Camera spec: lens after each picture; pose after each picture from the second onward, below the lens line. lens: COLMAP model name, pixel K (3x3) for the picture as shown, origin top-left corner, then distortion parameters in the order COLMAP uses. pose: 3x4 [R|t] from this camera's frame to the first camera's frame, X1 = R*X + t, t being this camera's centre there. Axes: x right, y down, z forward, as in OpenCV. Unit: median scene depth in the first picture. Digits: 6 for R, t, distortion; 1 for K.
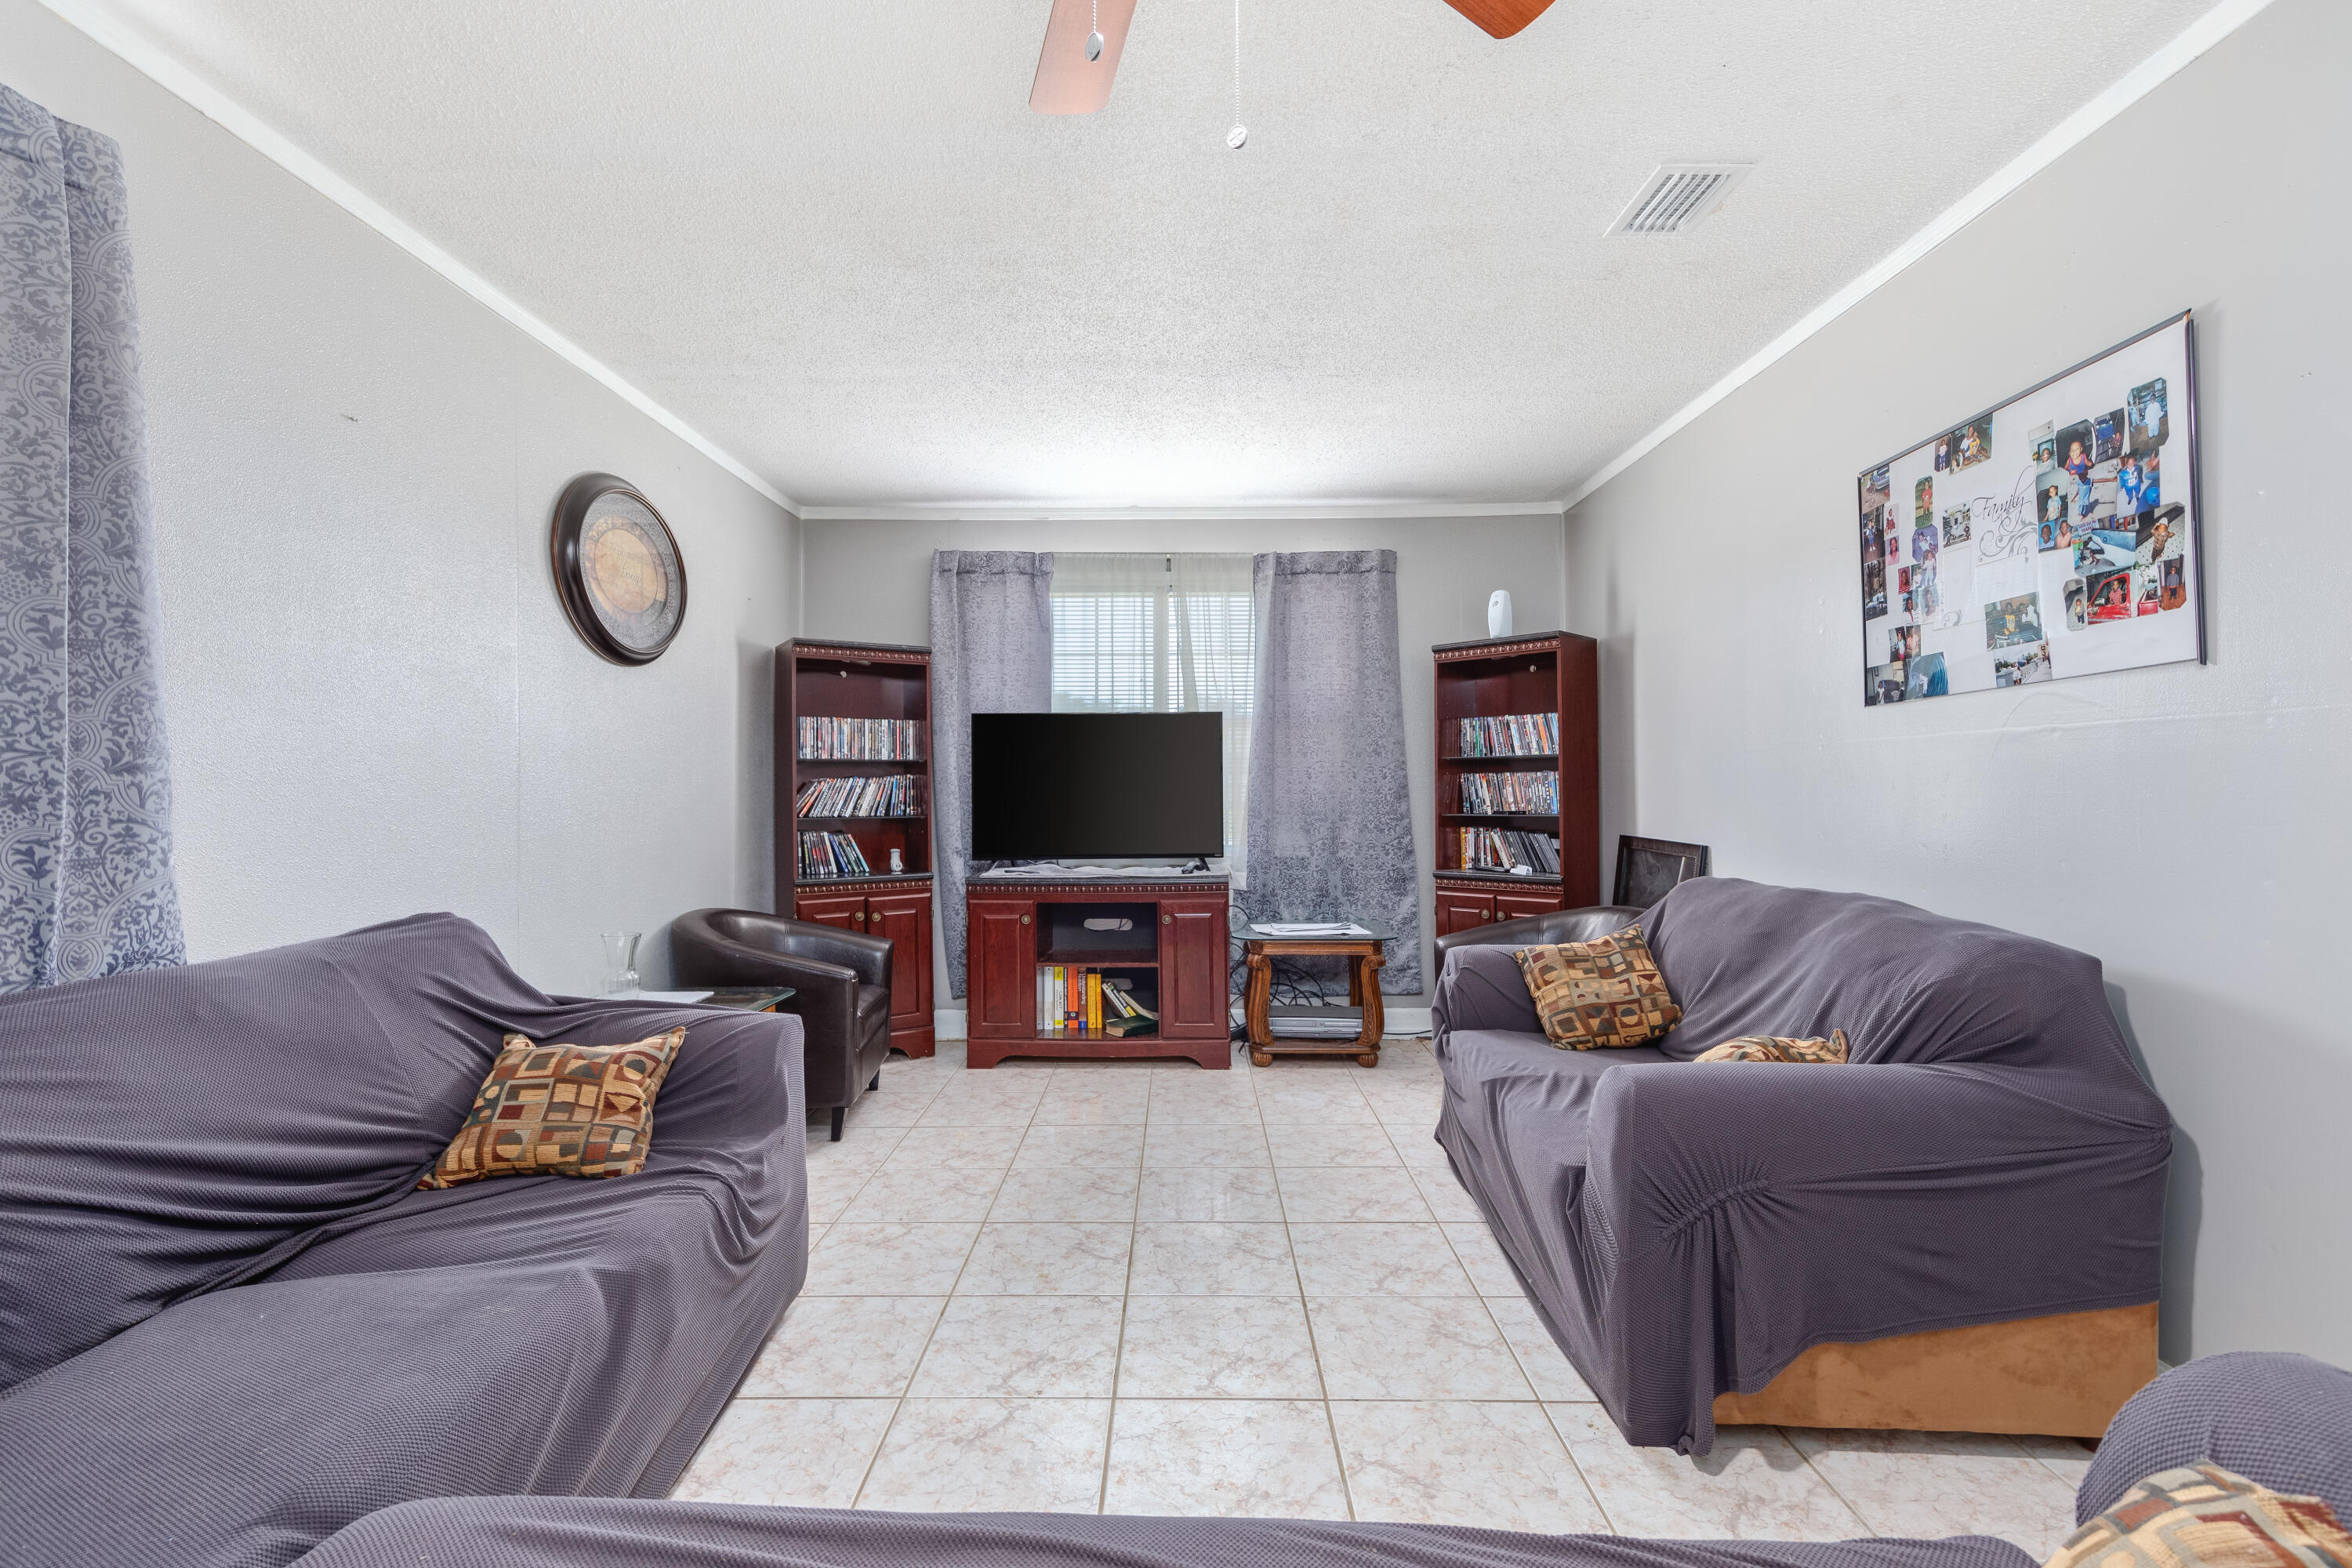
lens RADIAL K [[1073.8, 0, 1175.2], [0, 1073.8, 780.8], [0, 0, 1]] dist [0.007827, -0.000414]
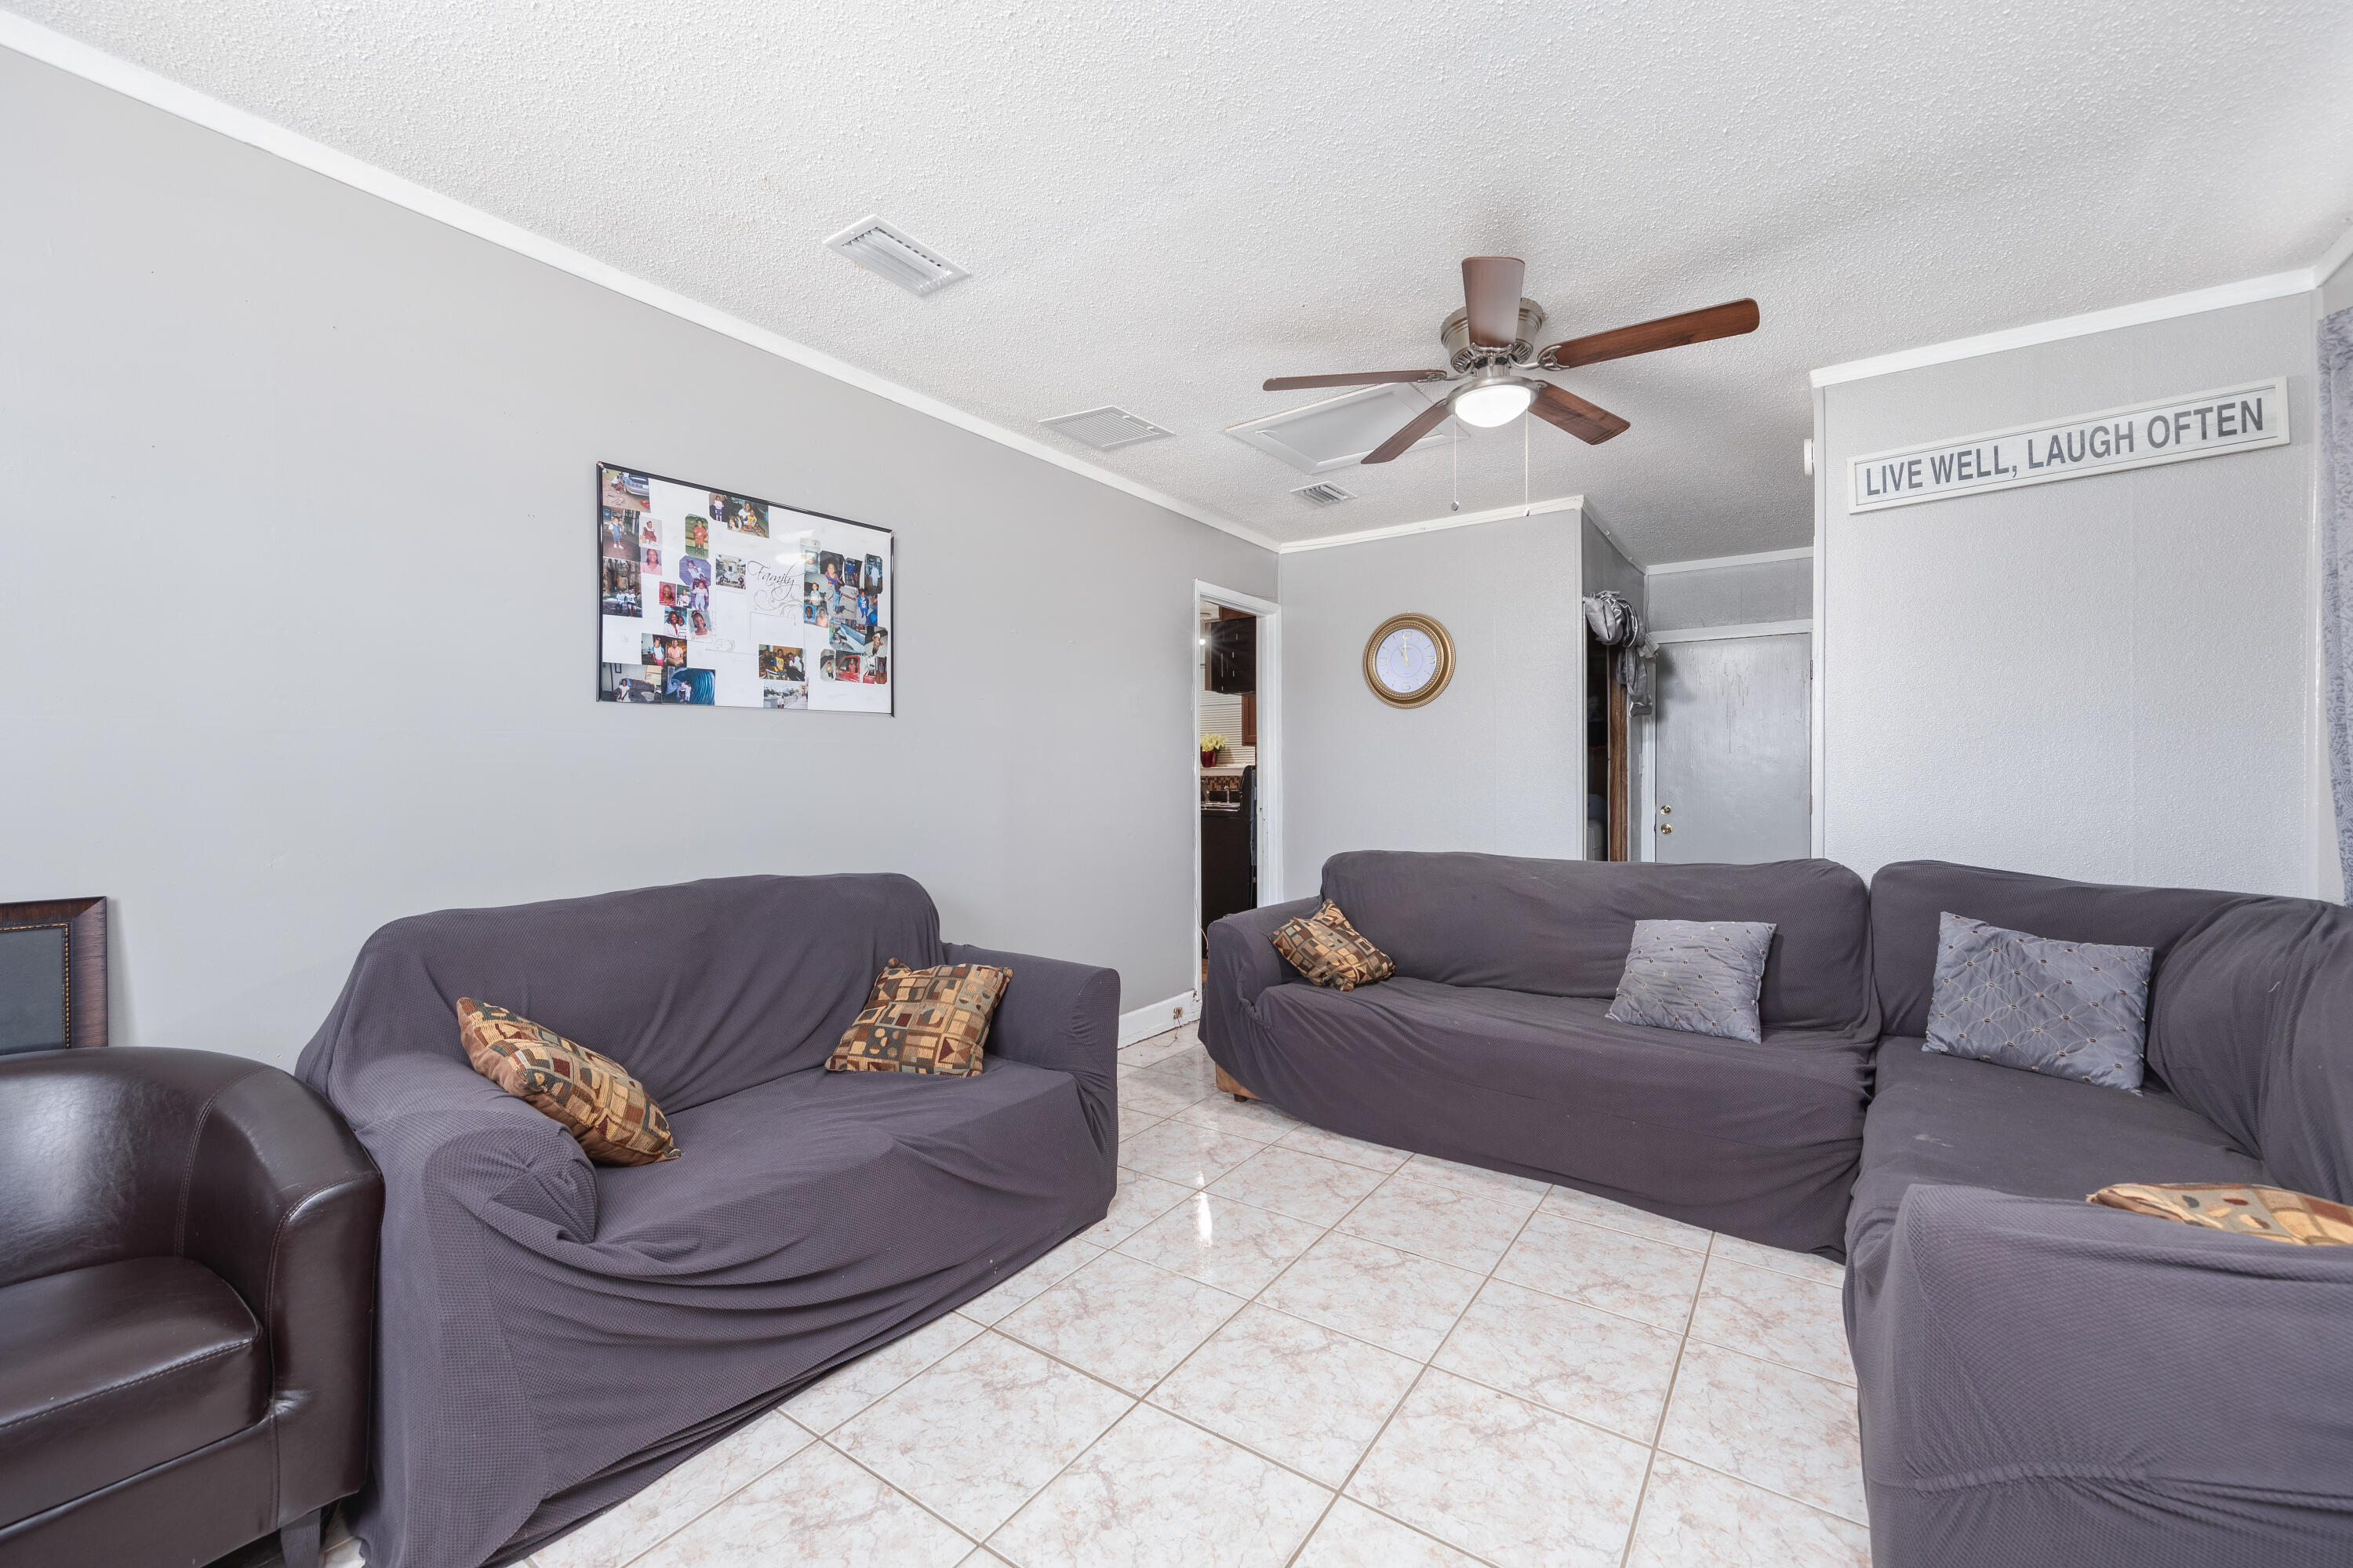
lens RADIAL K [[925.4, 0, 1188.7], [0, 925.4, 785.1], [0, 0, 1]] dist [0.004236, -0.000056]
pose [[-0.829213, 0.003951, 0.558918, -0.291156], [0.006470, 0.999976, 0.002530, 0.009800], [-0.558895, 0.005713, -0.829219, 1.476382]]
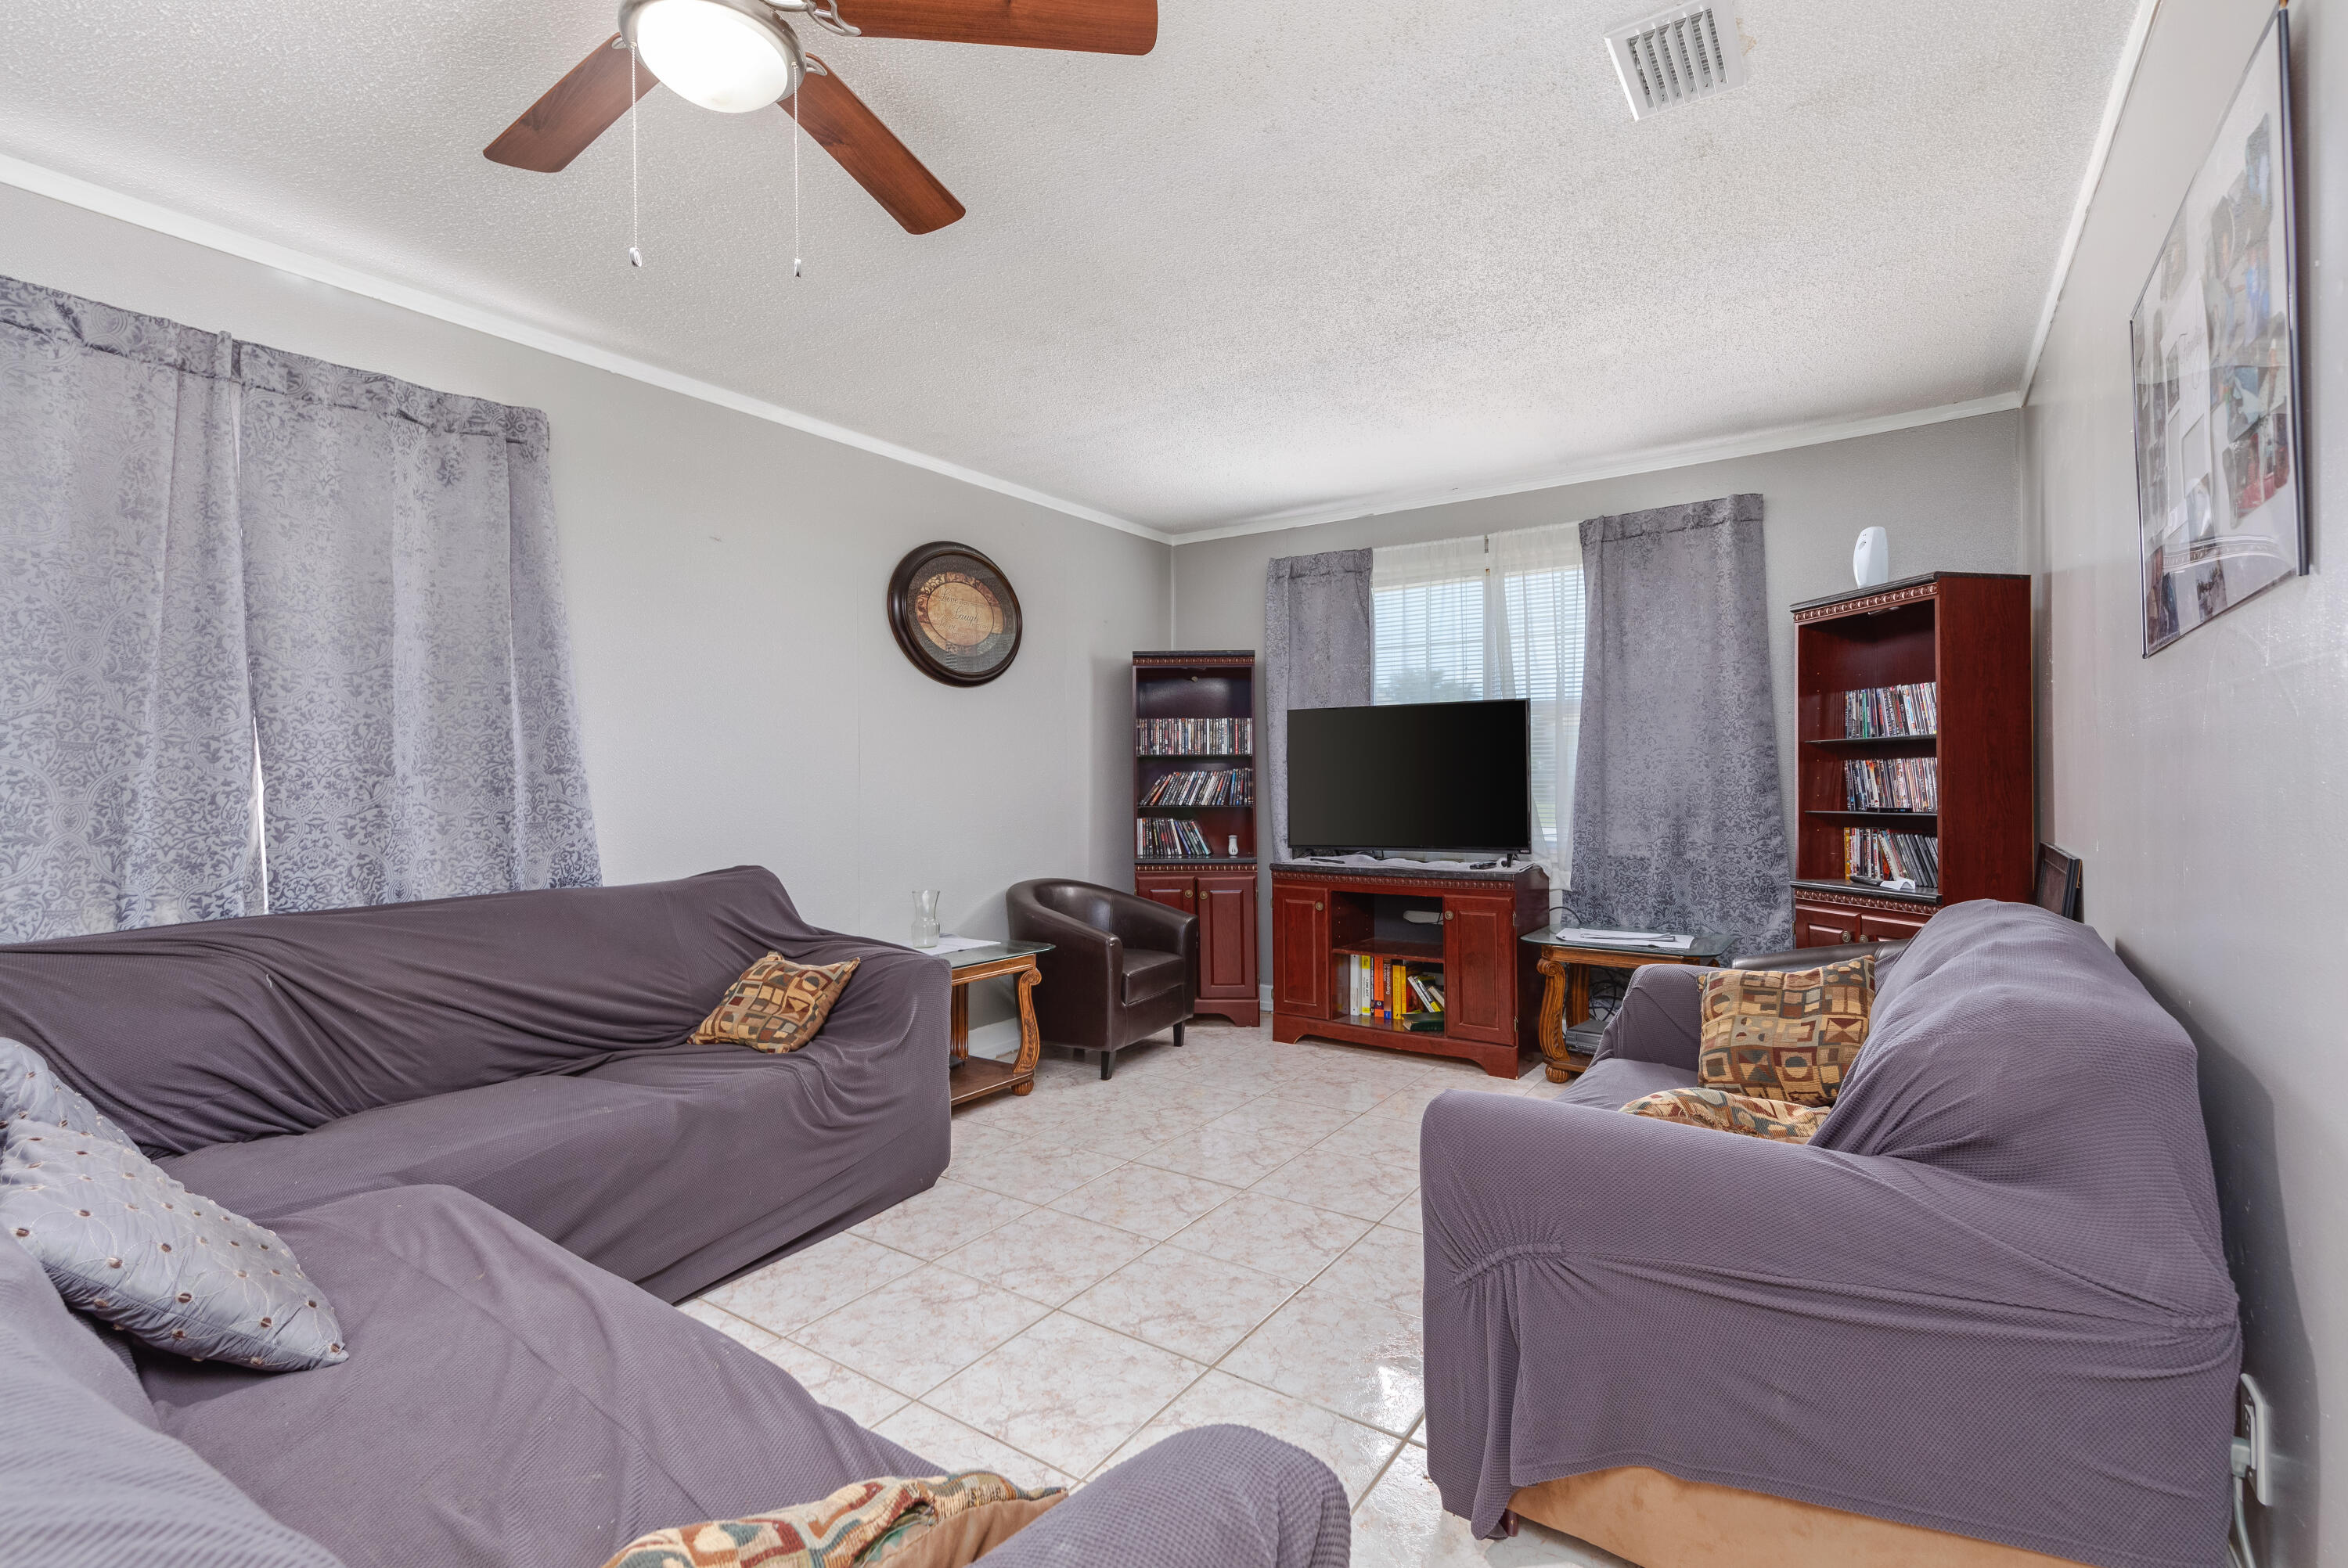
lens RADIAL K [[1071.8, 0, 1161.7], [0, 1071.8, 778.5], [0, 0, 1]] dist [0.007827, -0.000414]
pose [[0.823107, -0.002657, -0.567881, 0.547183], [0.006325, 0.999970, 0.004489, -0.000160], [0.567852, -0.007287, 0.823099, 0.094947]]
